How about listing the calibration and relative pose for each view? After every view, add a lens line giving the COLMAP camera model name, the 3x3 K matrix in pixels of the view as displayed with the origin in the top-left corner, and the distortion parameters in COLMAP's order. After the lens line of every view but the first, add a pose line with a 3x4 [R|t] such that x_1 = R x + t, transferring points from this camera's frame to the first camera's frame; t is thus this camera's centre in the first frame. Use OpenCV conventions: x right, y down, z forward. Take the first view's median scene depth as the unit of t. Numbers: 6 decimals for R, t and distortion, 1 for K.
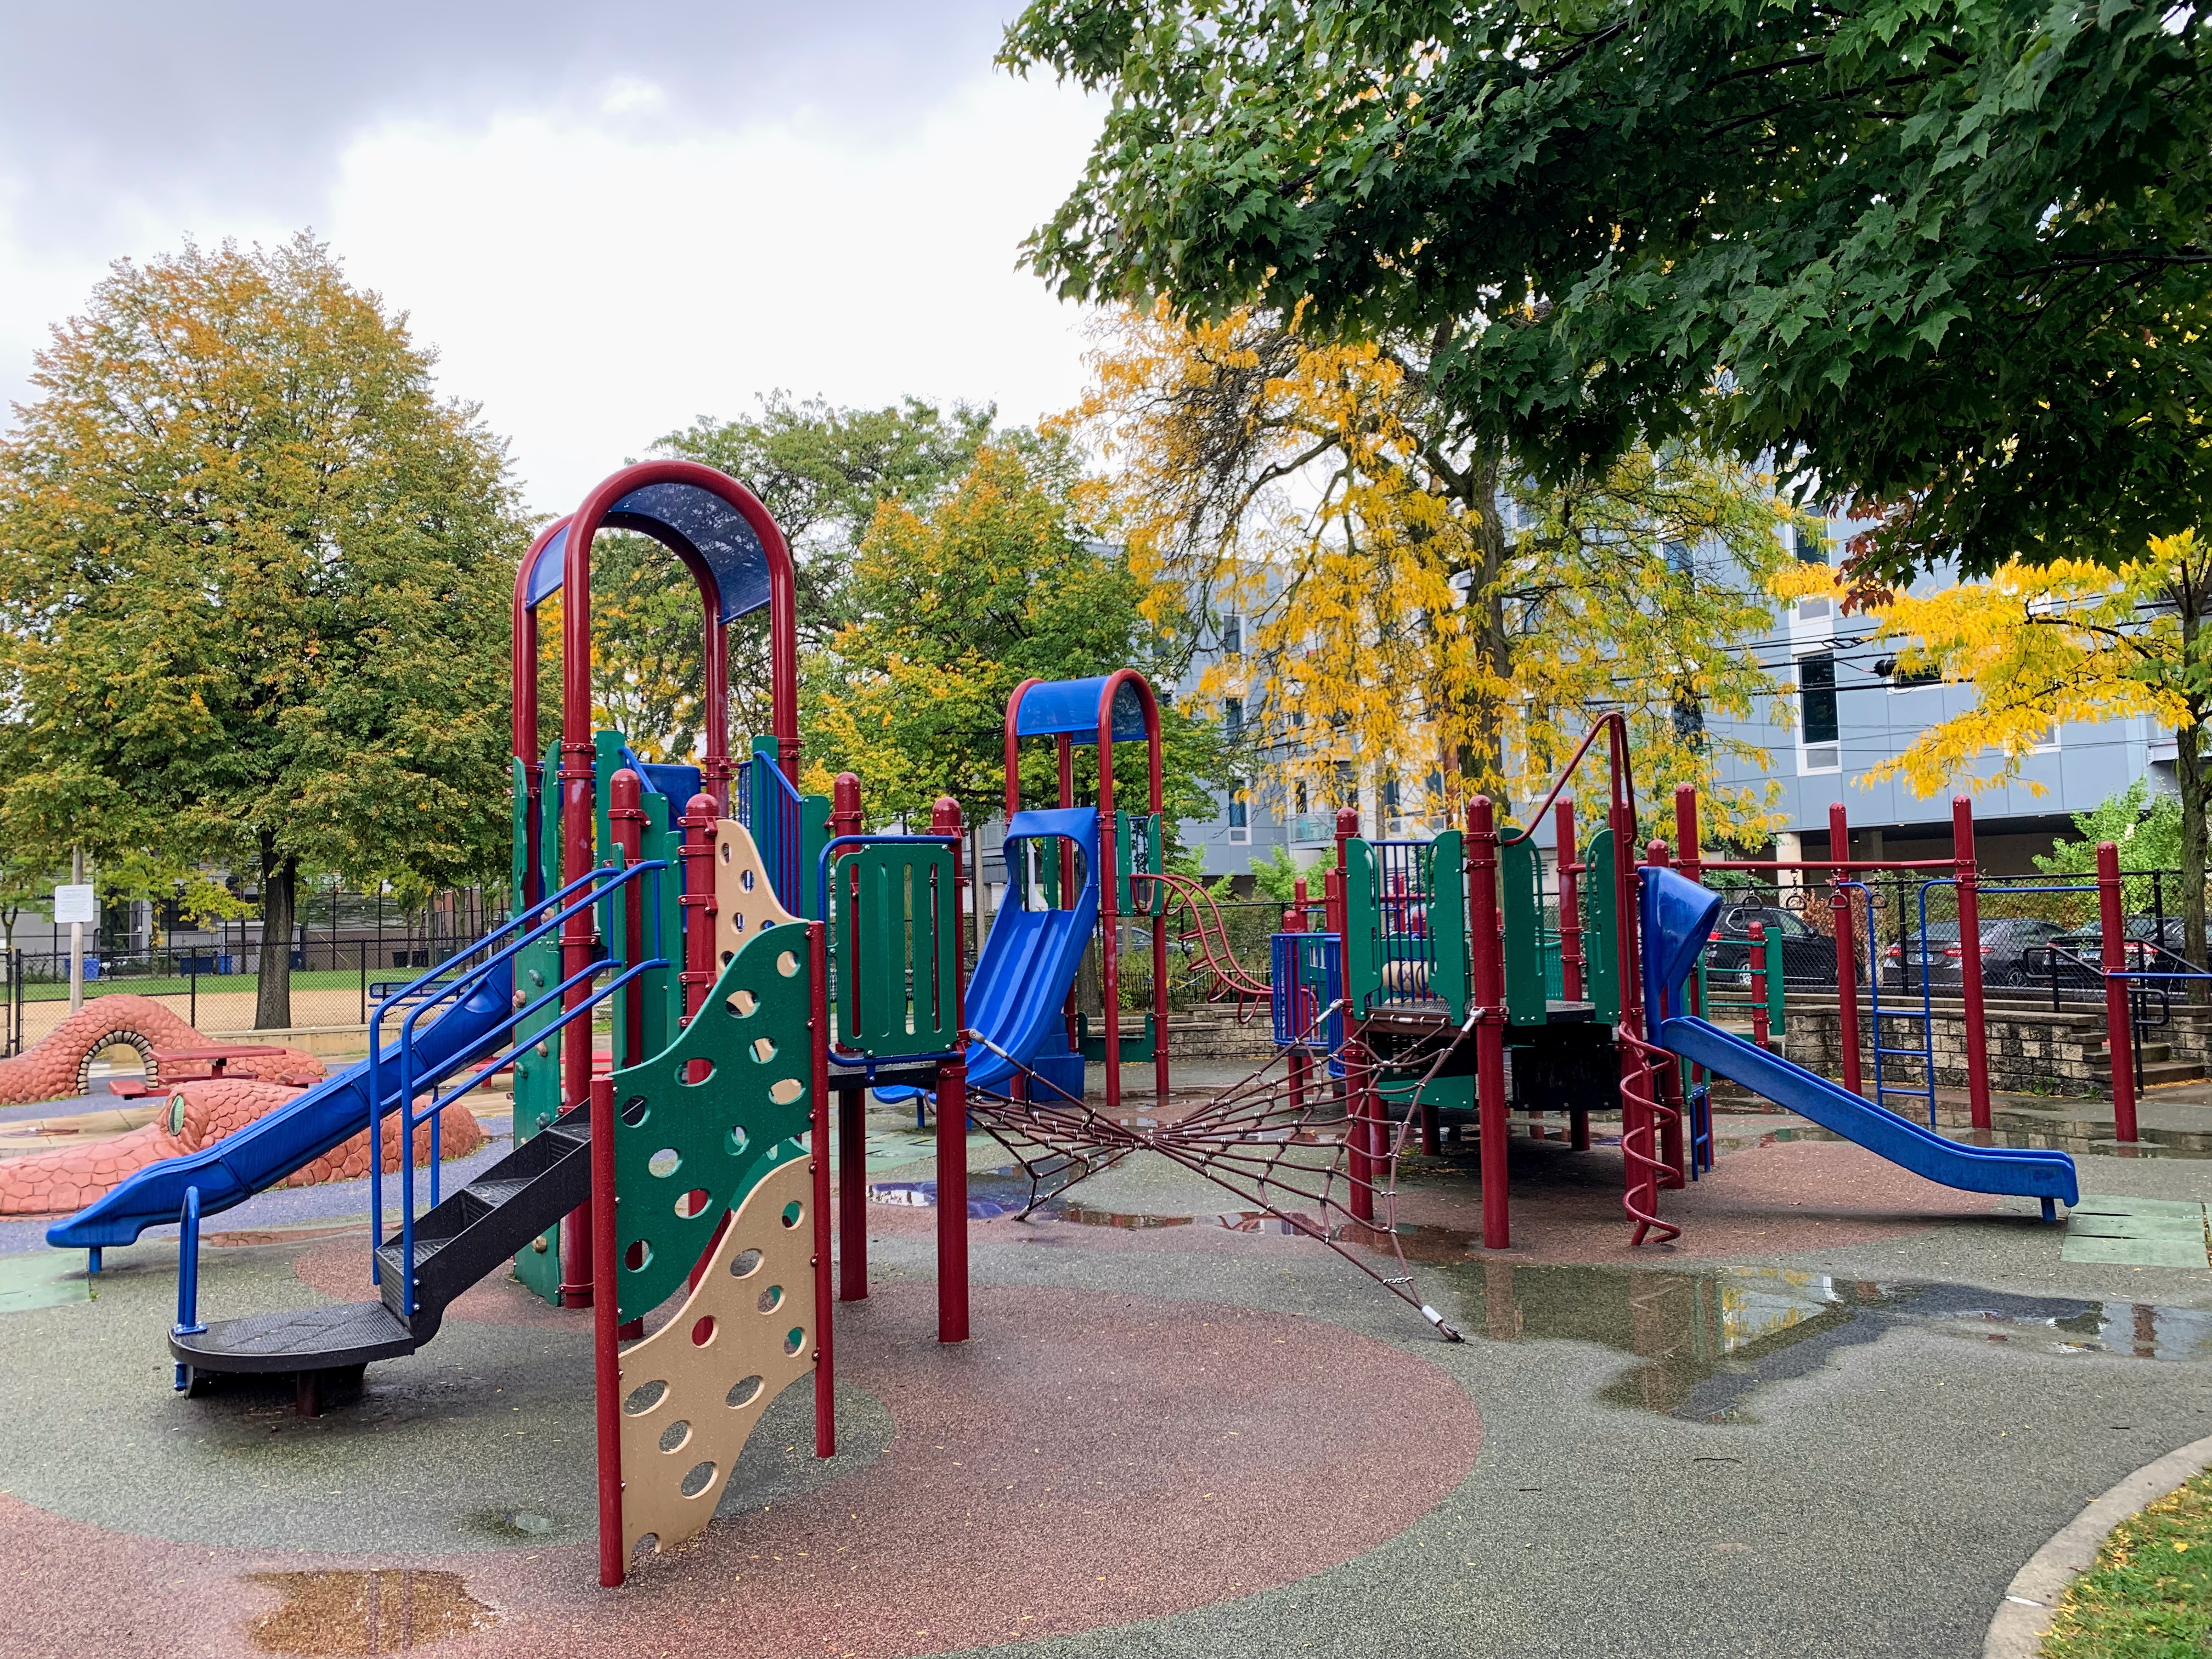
lens RADIAL K [[1677.7, 0, 1113.0], [0, 1677.7, 834.3], [0, 0, 1]] dist [0.034803, -0.022688]
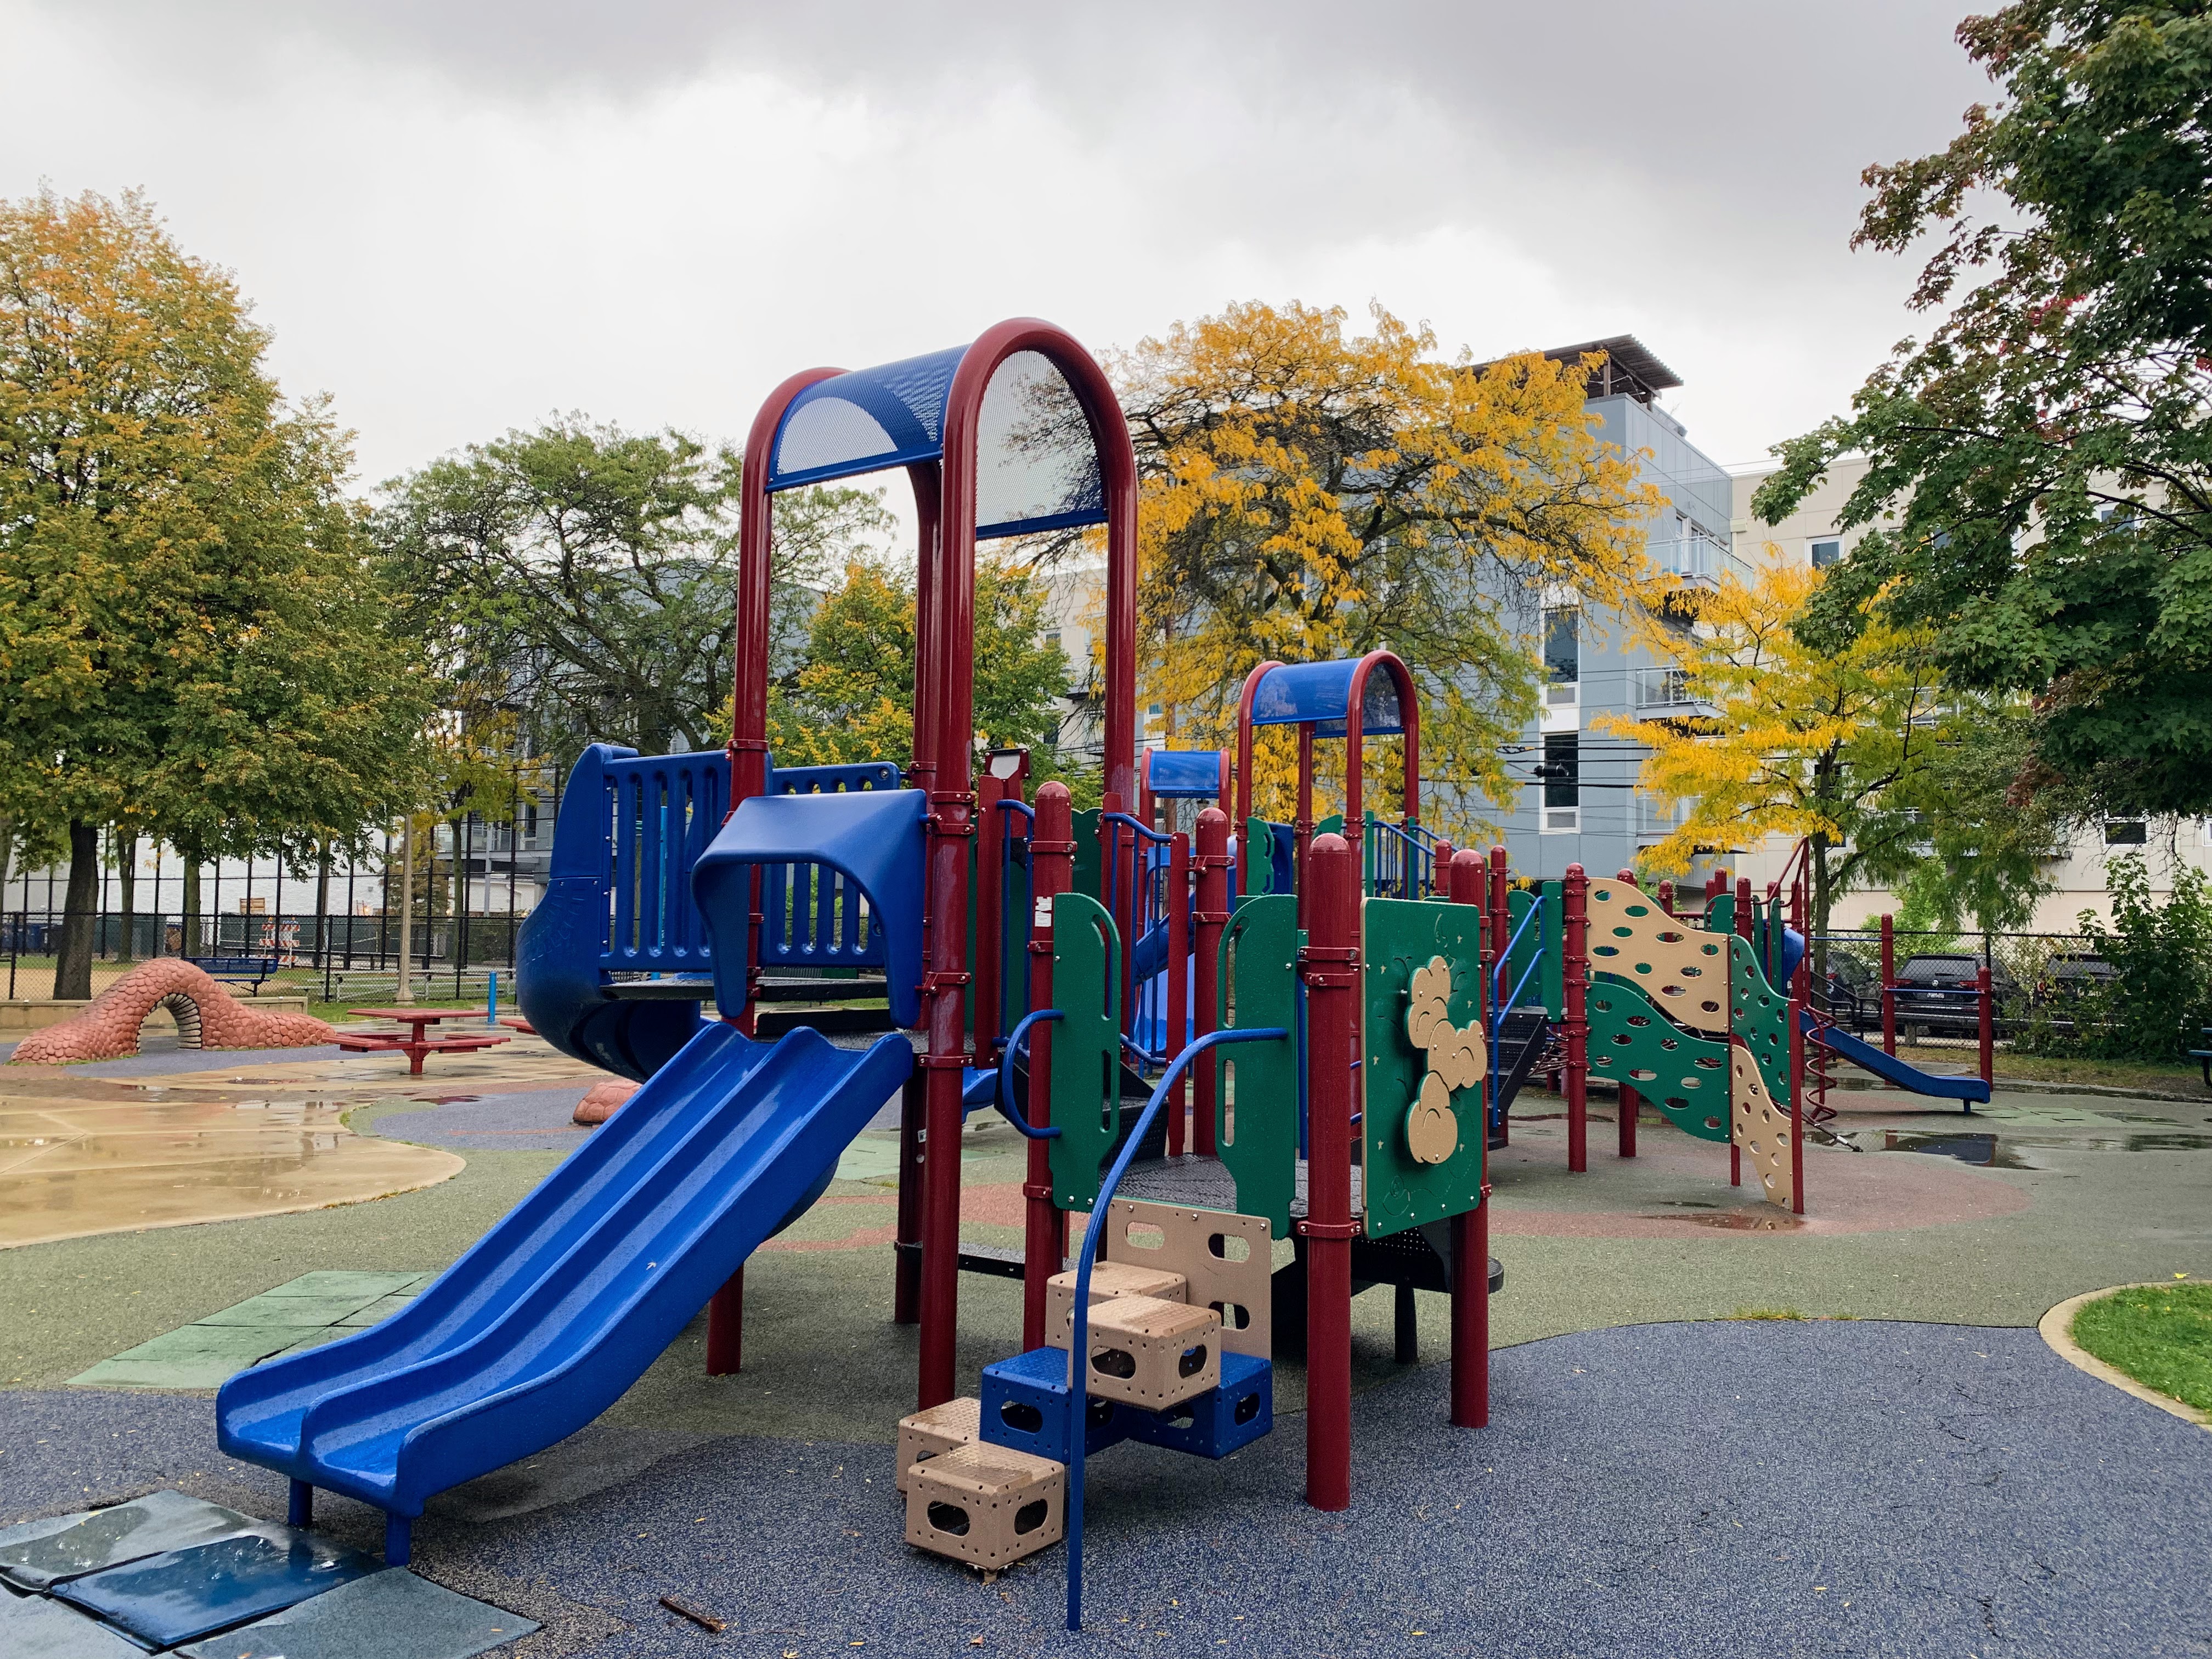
lens RADIAL K [[1677.7, 0, 1089.4], [0, 1677.7, 824.1], [0, 0, 1]] dist [0.034803, -0.022688]
pose [[0.931602, 0.065975, 0.357441, -0.342814], [-0.061179, 0.997821, -0.024722, 0.001928], [-0.358293, 0.001163, 0.933608, -0.141778]]
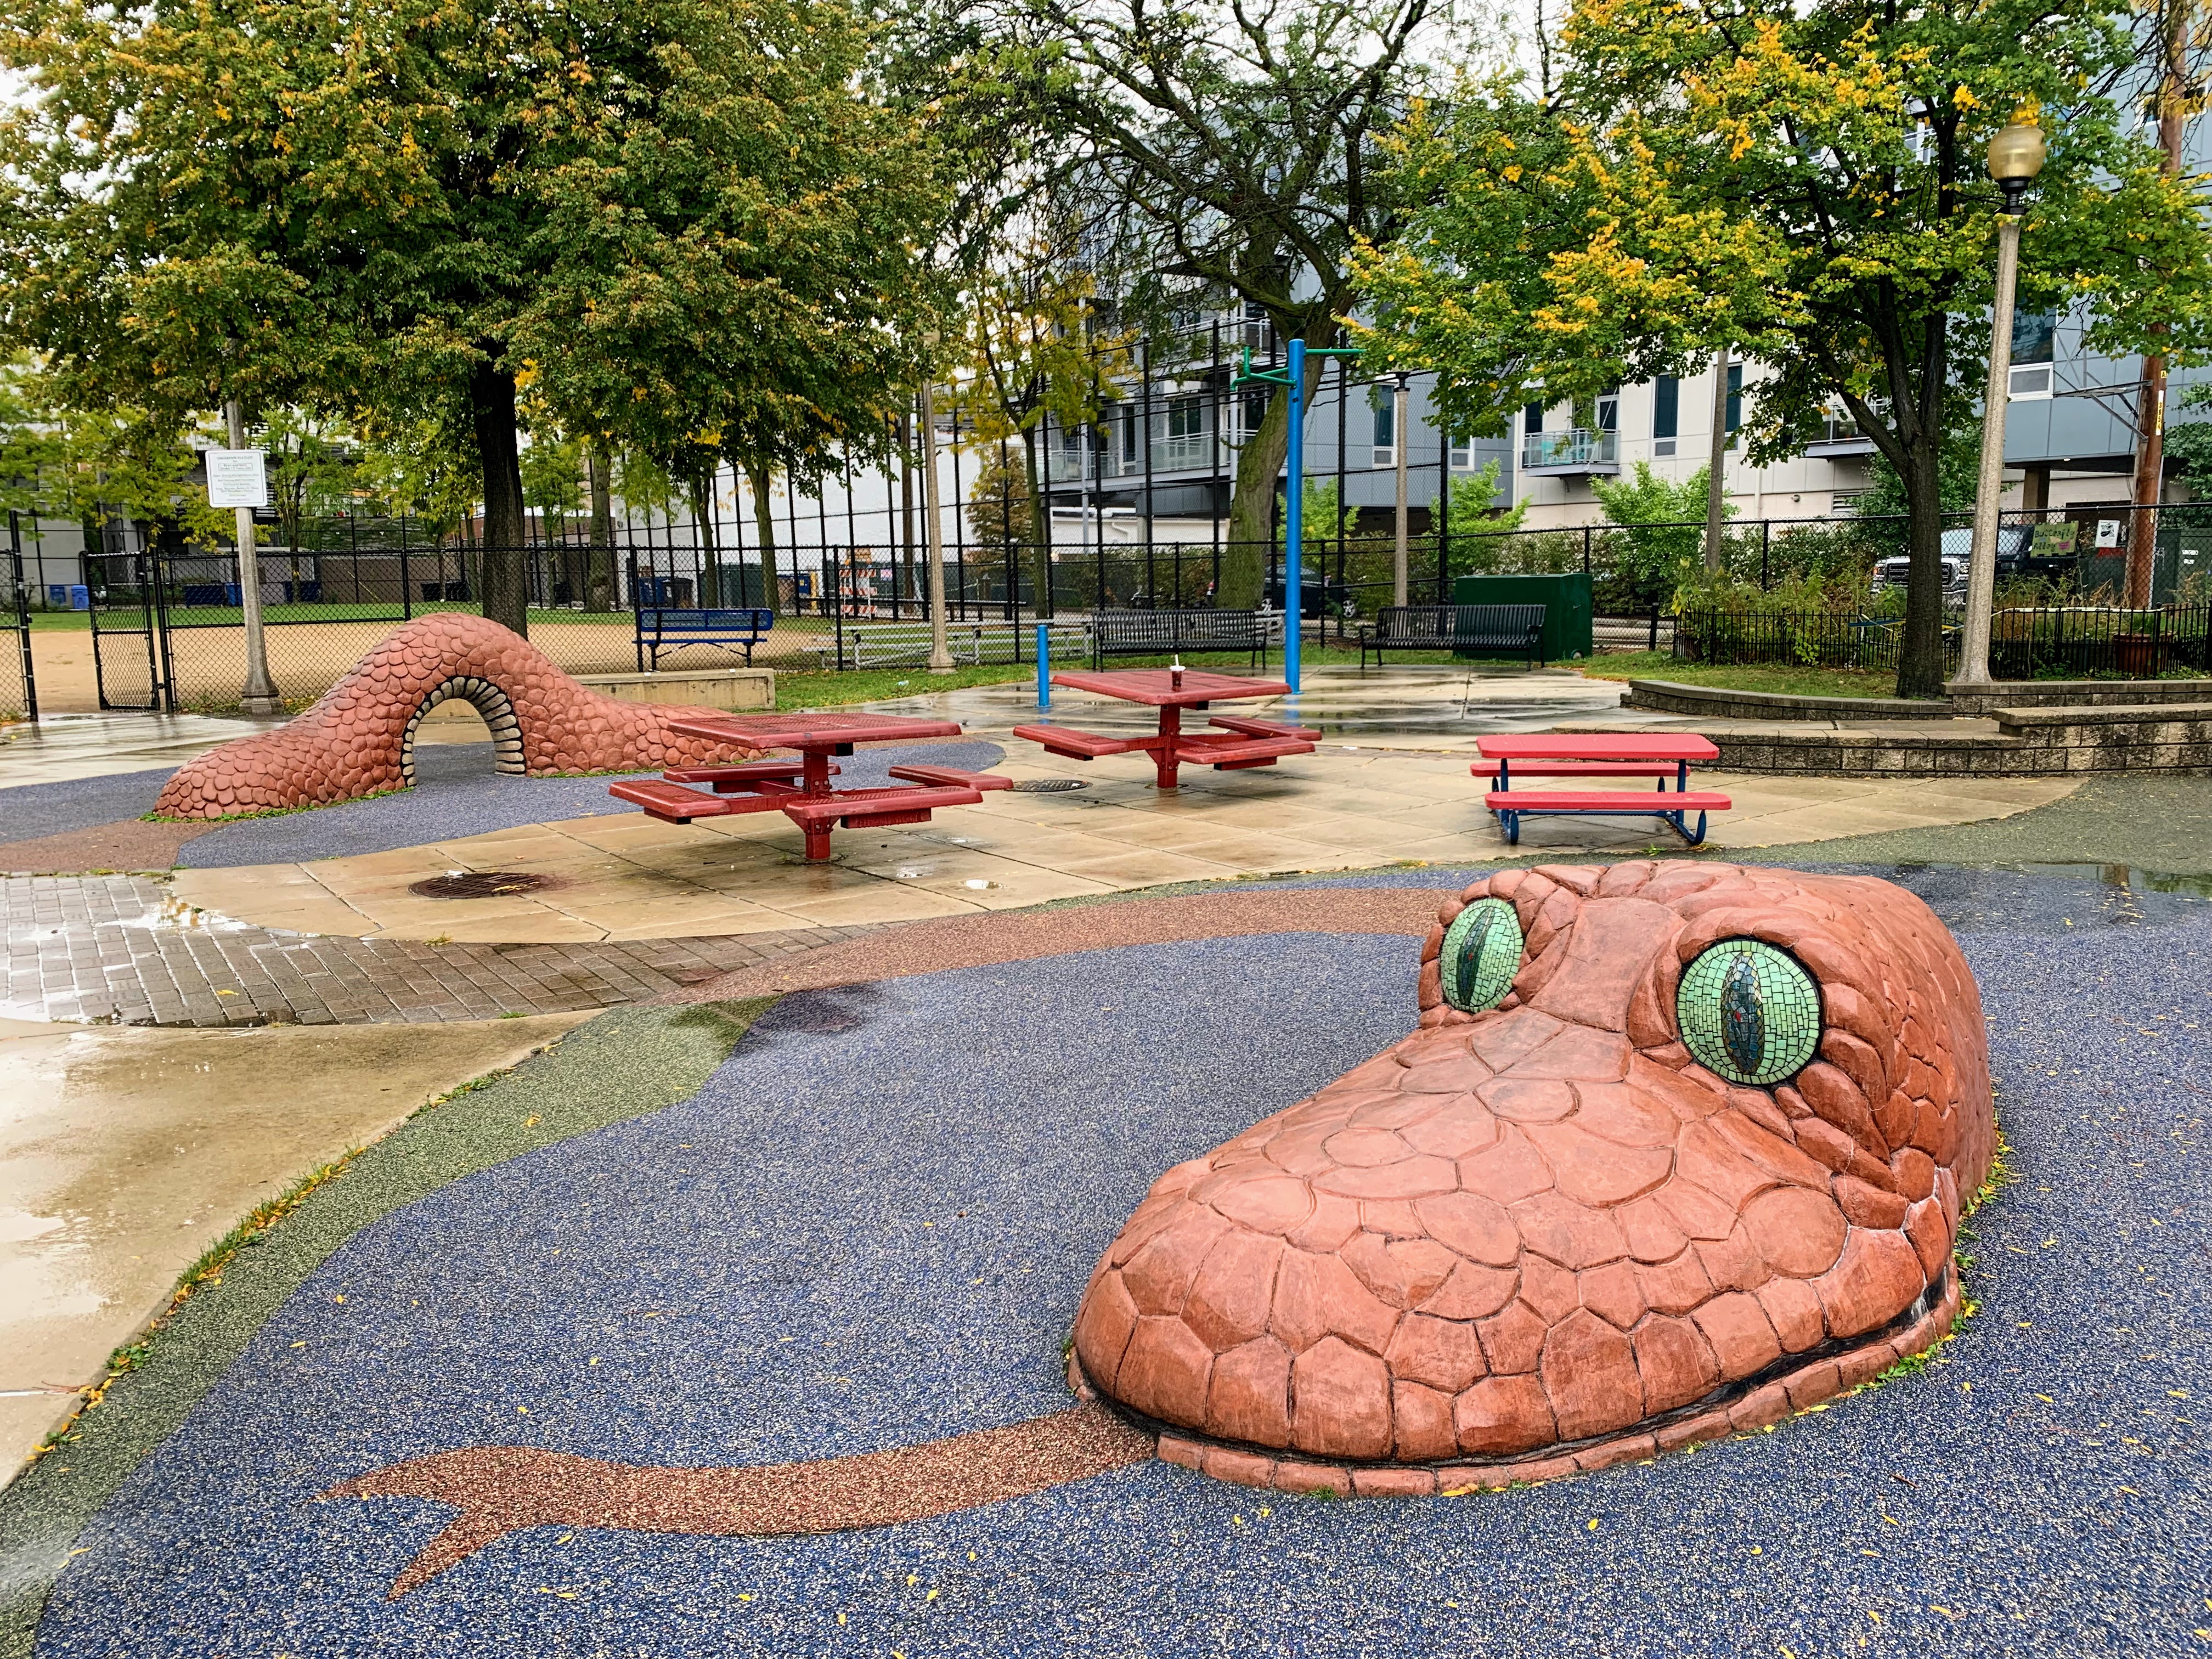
lens RADIAL K [[1677.7, 0, 1108.8], [0, 1677.7, 818.8], [0, 0, 1]] dist [0.034803, -0.022688]
pose [[0.999621, 0.008225, 0.026274, -0.297307], [-0.013252, 0.980252, 0.197310, 0.036739], [-0.024132, -0.197584, 0.979989, 0.329993]]
